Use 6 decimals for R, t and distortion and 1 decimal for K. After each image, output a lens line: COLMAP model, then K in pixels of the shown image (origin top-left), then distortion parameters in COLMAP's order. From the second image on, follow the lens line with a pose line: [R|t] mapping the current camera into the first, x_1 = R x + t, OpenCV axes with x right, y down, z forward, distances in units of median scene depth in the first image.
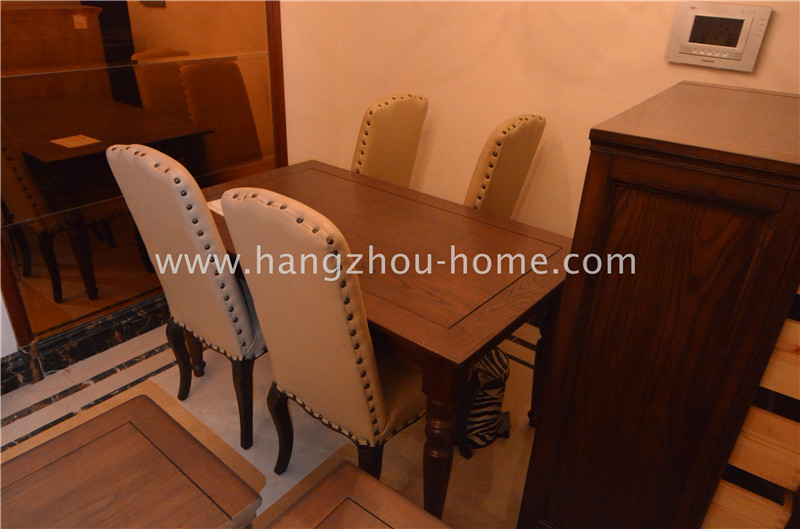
lens RADIAL K [[561.5, 0, 400.1], [0, 561.5, 267.1], [0, 0, 1]] dist [0.002181, 0.001235]
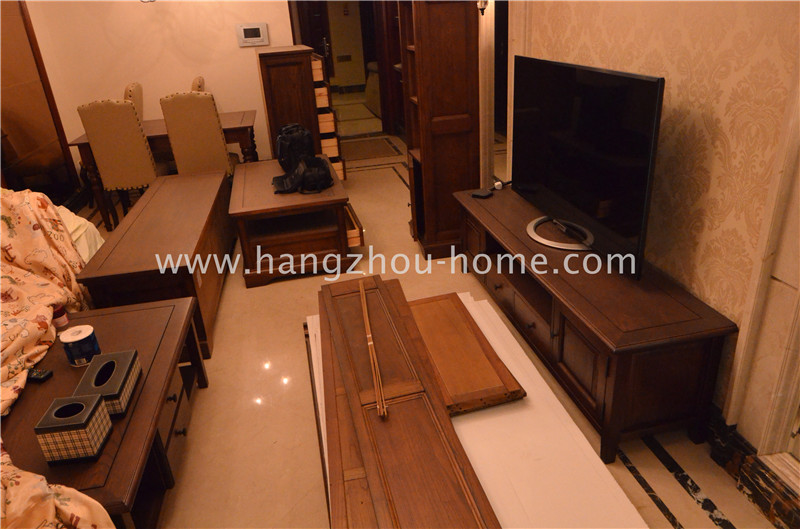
lens RADIAL K [[561.5, 0, 402.0], [0, 561.5, 263.1], [0, 0, 1]] dist [0.002181, 0.001235]
pose [[0.636413, -0.398365, 0.660518, -1.749910], [0.430386, 0.894016, 0.124511, 0.799429], [-0.640114, 0.205037, 0.740414, -1.818748]]
